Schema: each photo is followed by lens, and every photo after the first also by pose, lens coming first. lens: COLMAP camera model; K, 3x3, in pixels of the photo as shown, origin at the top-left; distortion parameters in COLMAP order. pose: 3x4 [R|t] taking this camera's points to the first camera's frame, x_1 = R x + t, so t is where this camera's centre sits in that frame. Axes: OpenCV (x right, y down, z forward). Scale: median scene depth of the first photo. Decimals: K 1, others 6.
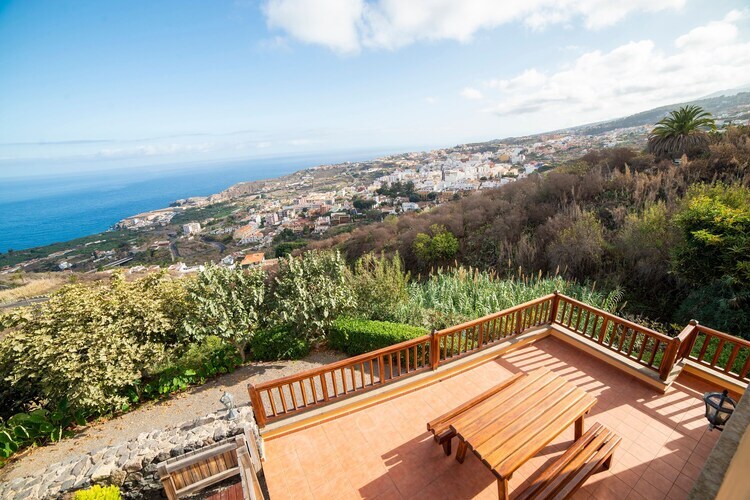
lens RADIAL K [[307.2, 0, 379.3], [0, 307.2, 249.1], [0, 0, 1]] dist [-0.102096, 0.036343]
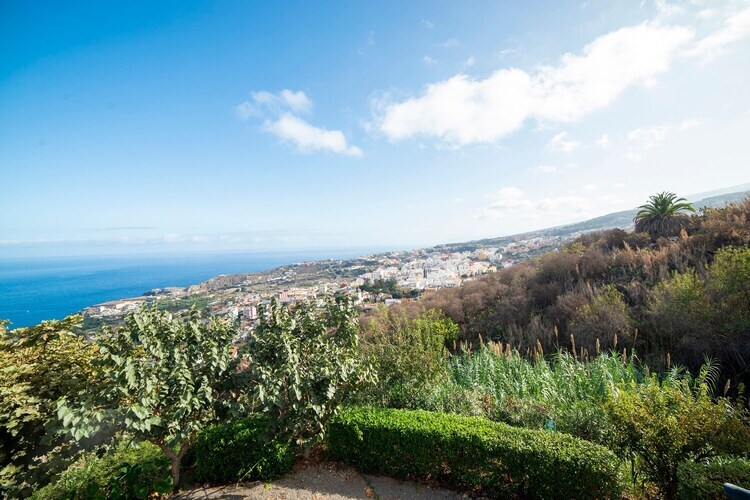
lens RADIAL K [[307.2, 0, 379.3], [0, 307.2, 249.1], [0, 0, 1]] dist [-0.102096, 0.036343]
pose [[0.998112, 0.024310, 0.056400, -0.033279], [-0.005545, 0.950242, -0.311465, 0.035533], [-0.061165, 0.310564, 0.948583, 0.097185]]
